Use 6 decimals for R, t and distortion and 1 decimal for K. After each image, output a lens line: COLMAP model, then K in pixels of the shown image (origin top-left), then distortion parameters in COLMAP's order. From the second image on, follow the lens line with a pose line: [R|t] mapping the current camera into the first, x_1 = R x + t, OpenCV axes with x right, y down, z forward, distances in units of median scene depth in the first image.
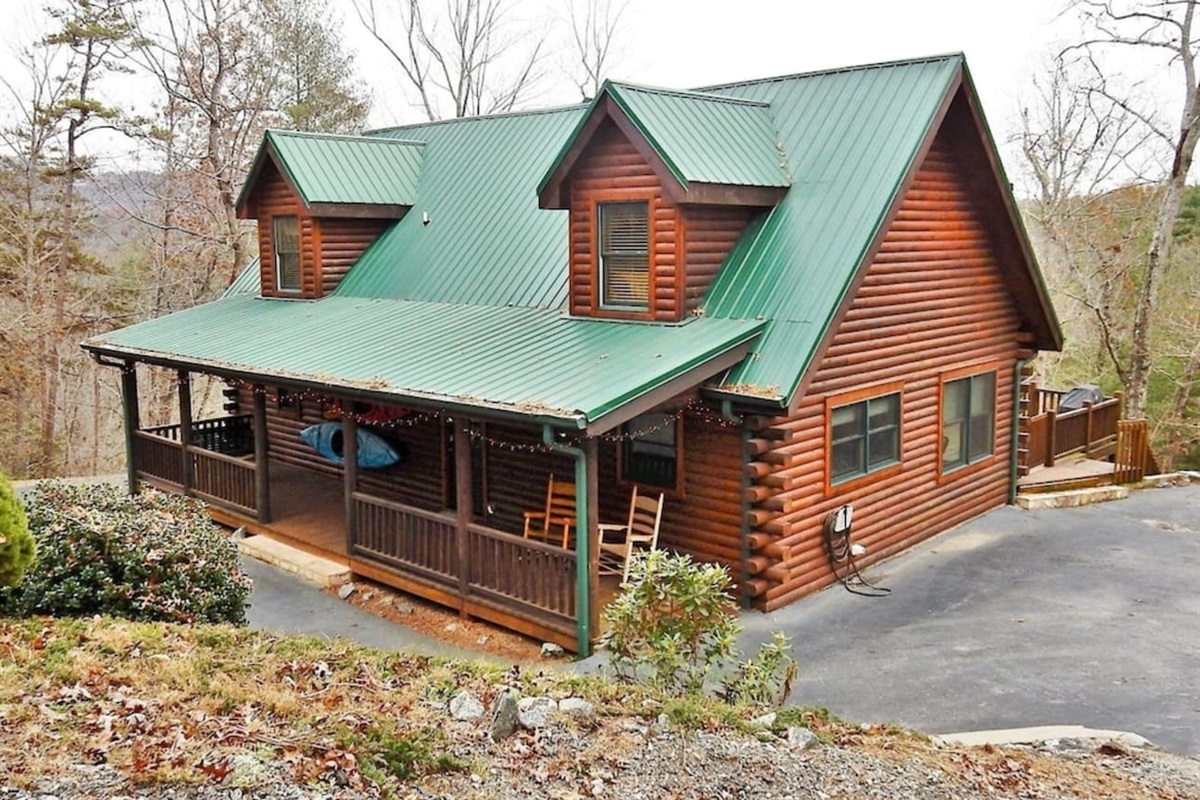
lens RADIAL K [[1038.5, 0, 599.9], [0, 1038.5, 396.1], [0, 0, 1]] dist [0.007071, 0.006119]
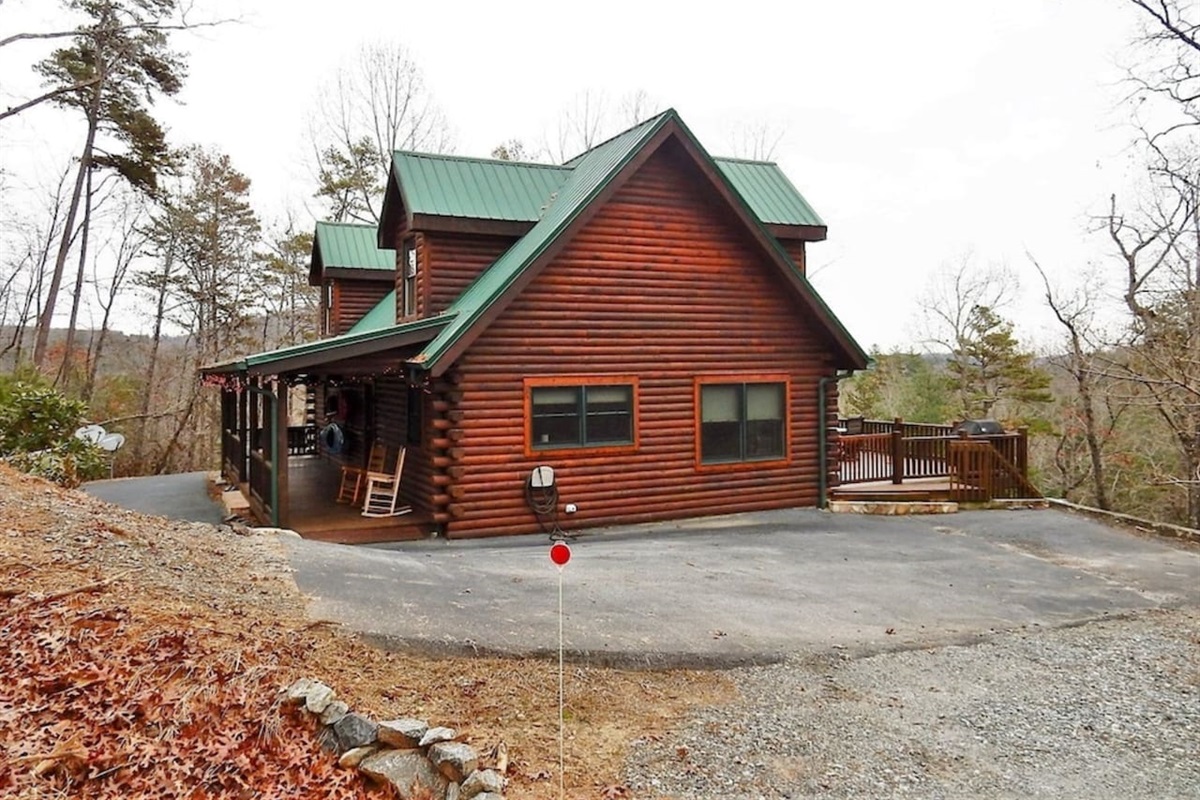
lens RADIAL K [[895.1, 0, 599.5], [0, 895.1, 401.1], [0, 0, 1]] dist [-0.009413, 0.015737]
pose [[0.938053, 0.013991, -0.346208, 0.496750], [-0.051588, 0.993687, -0.099621, 0.097268], [0.342629, 0.111310, 0.932853, 0.013796]]
